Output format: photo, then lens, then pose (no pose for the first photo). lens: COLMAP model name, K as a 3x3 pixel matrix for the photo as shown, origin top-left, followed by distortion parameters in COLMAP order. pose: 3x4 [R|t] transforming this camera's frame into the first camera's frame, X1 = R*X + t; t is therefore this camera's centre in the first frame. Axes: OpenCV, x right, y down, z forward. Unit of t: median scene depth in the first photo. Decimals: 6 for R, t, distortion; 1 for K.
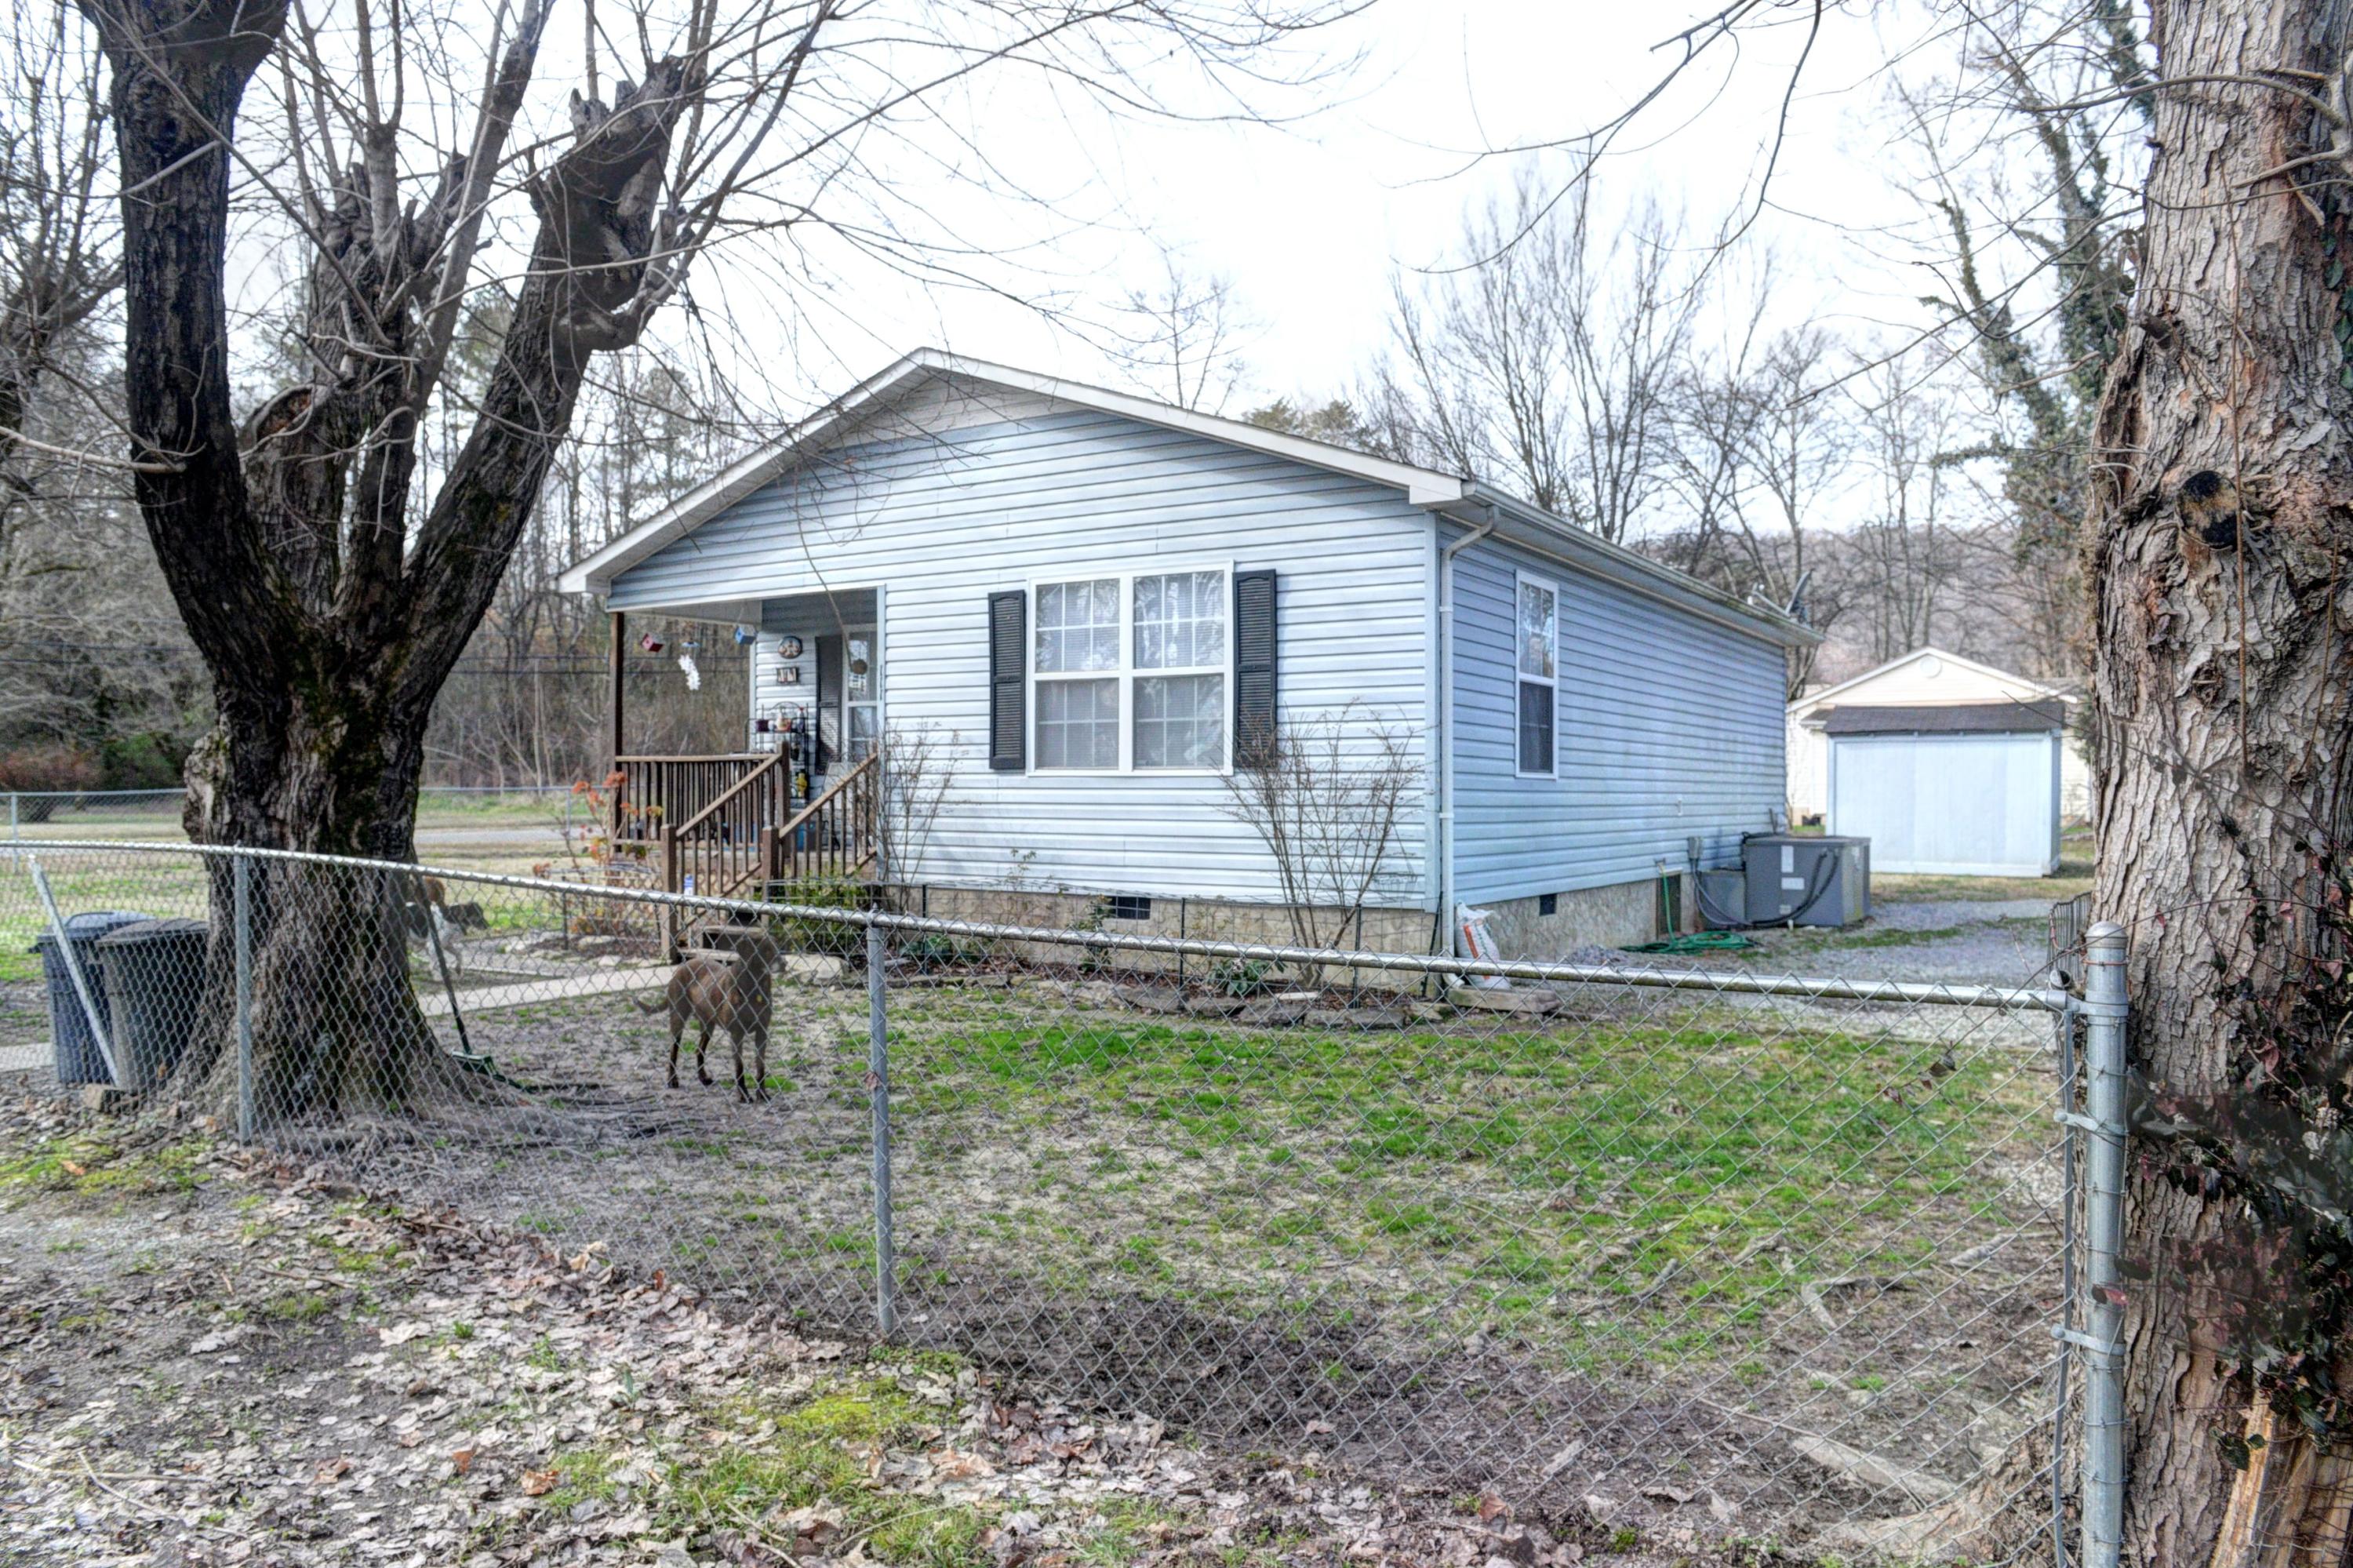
lens RADIAL K [[1632.1, 0, 1182.2], [0, 1632.1, 781.0], [0, 0, 1]] dist [-0.051635, -0.000133]
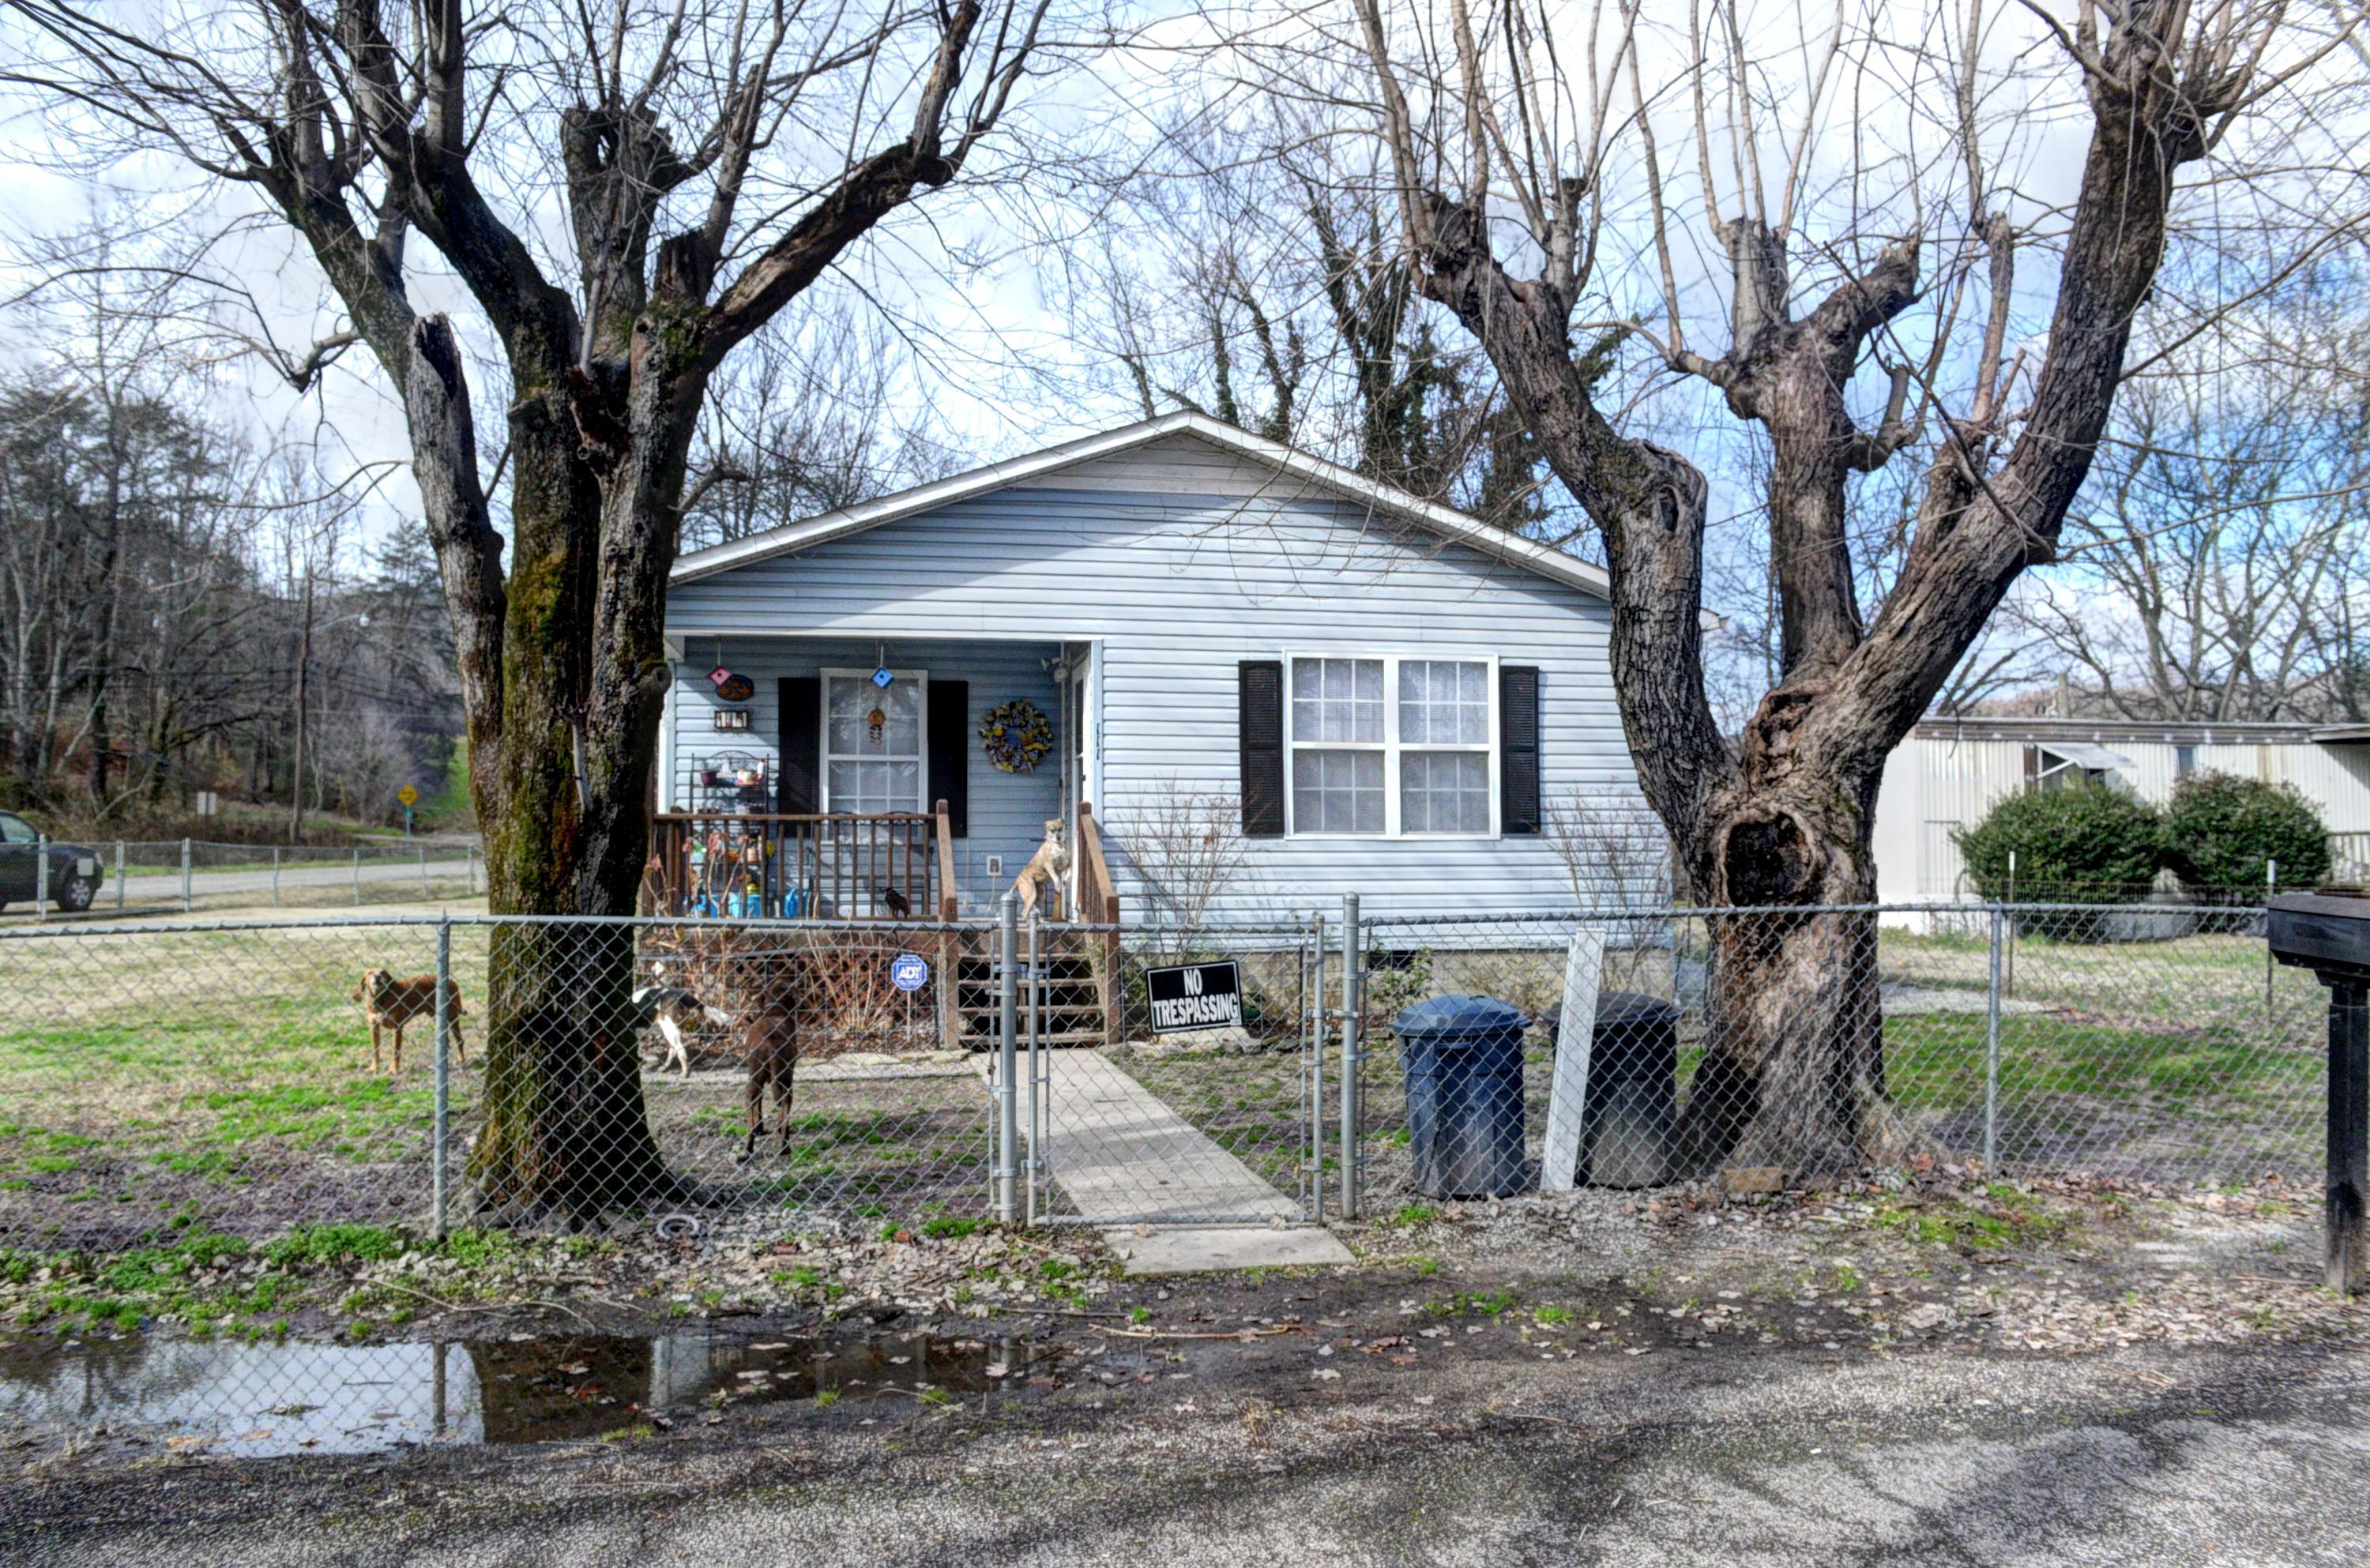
lens RADIAL K [[1643.8, 0, 1190.8], [0, 1643.8, 780.9], [0, 0, 1]] dist [-0.051635, -0.000133]
pose [[0.733561, 0.029222, 0.678996, -0.855836], [-0.000514, 0.999099, -0.042443, 0.004207], [-0.679624, 0.030786, 0.732914, 0.272259]]
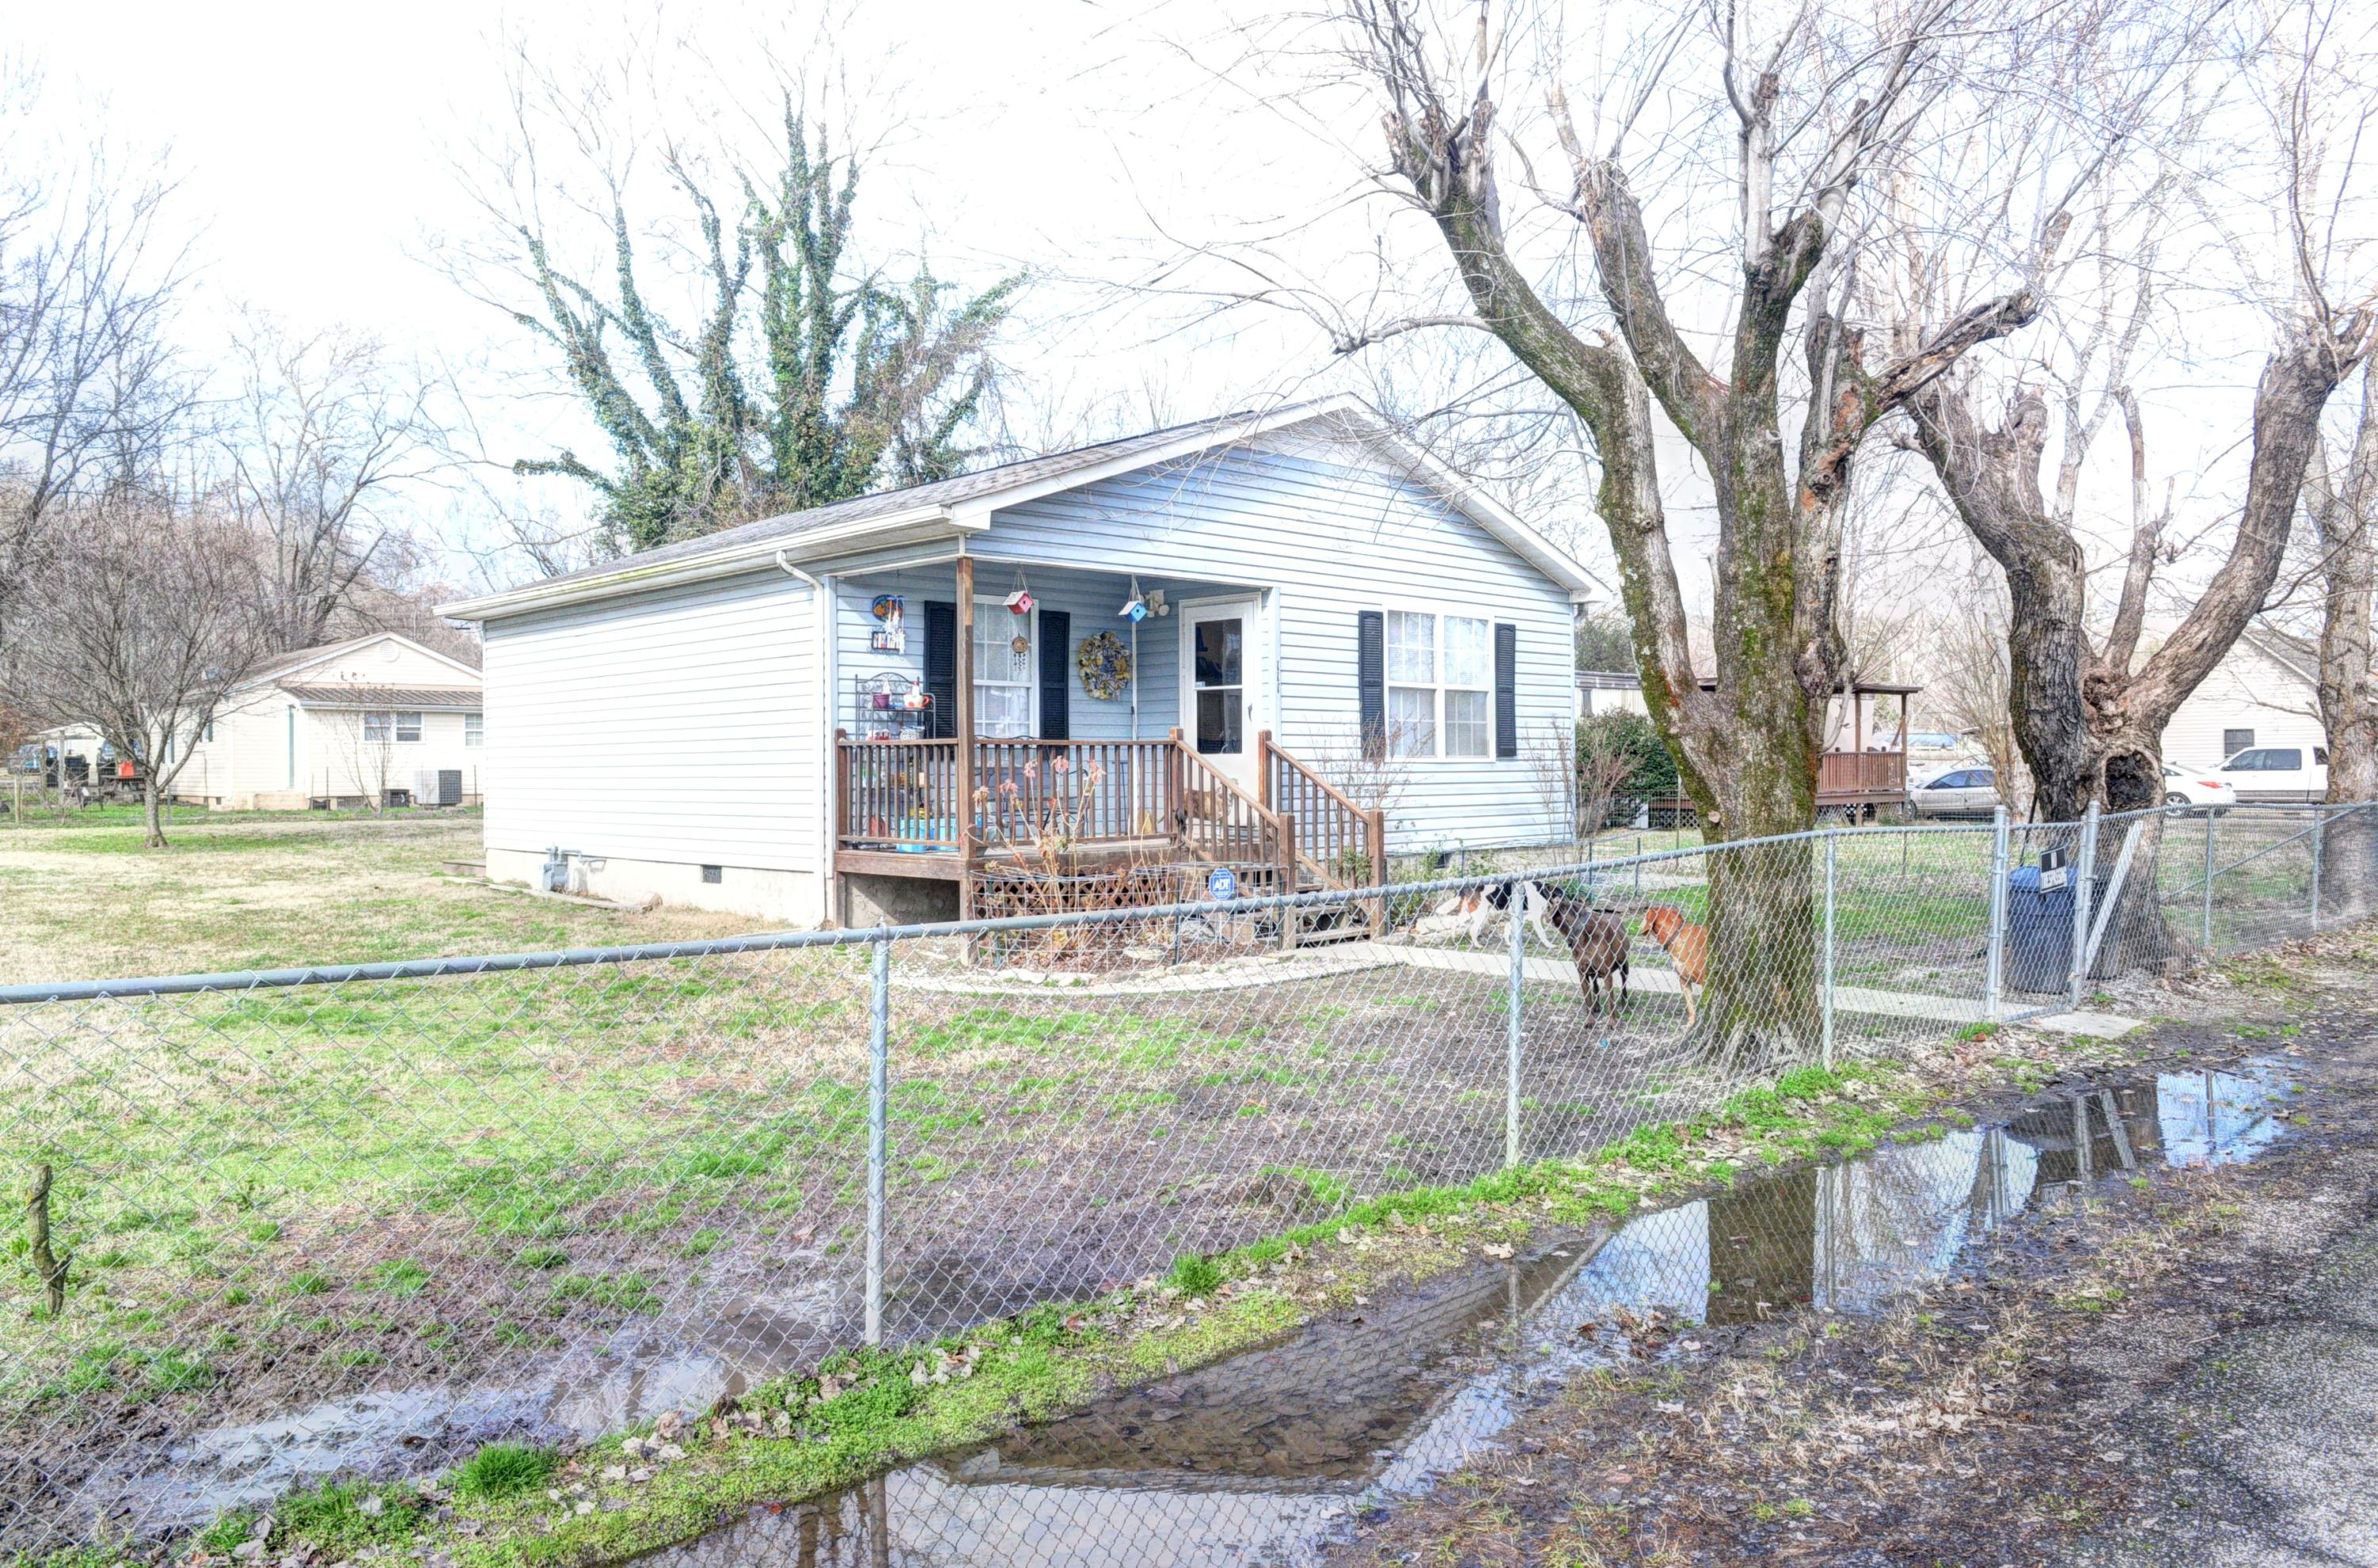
lens RADIAL K [[1649.4, 0, 1194.8], [0, 1649.4, 780.9], [0, 0, 1]] dist [-0.051635, -0.000133]
pose [[0.232116, -0.010258, 0.972634, -1.358545], [0.001974, 0.999947, 0.010075, -0.001659], [-0.972686, -0.000418, 0.232124, 0.852819]]
